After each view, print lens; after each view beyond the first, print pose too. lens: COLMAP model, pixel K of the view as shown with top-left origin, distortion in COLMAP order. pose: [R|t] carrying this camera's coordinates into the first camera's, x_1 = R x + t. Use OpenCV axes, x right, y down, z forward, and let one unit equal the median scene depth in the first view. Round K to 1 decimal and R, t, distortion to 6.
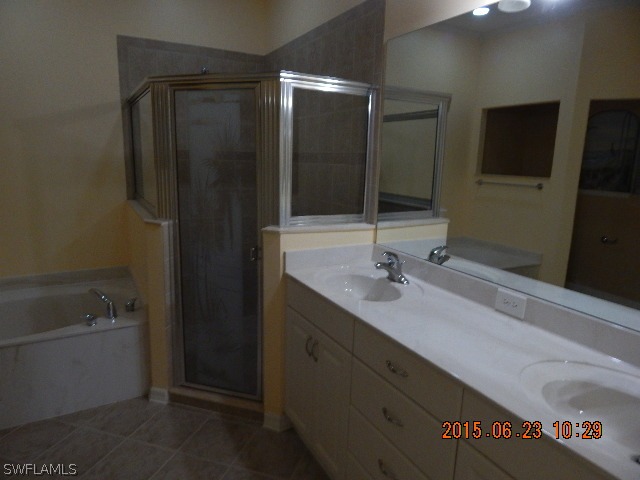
lens RADIAL K [[420.2, 0, 320.0], [0, 420.2, 240.0], [0, 0, 1]] dist [-0.000266, -0.001245]
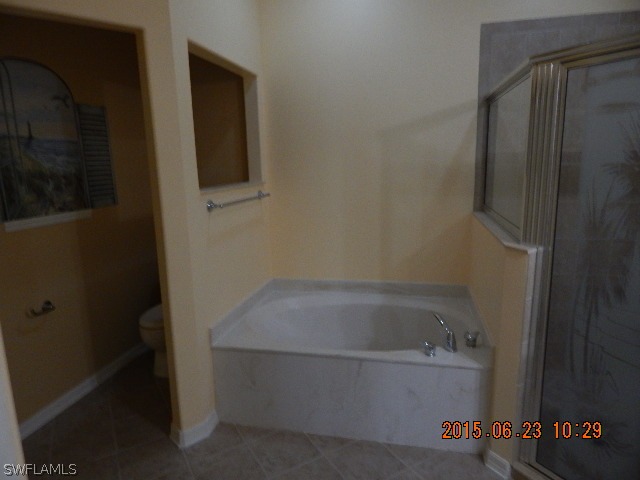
lens RADIAL K [[413.2, 0, 320.0], [0, 413.2, 240.0], [0, 0, 1]] dist [-0.065903, -0.000850]
pose [[0.740630, 0.077867, -0.667386, -0.158048], [-0.078992, 0.996465, 0.028600, -0.046055], [0.667254, 0.031536, 0.744162, 0.195901]]
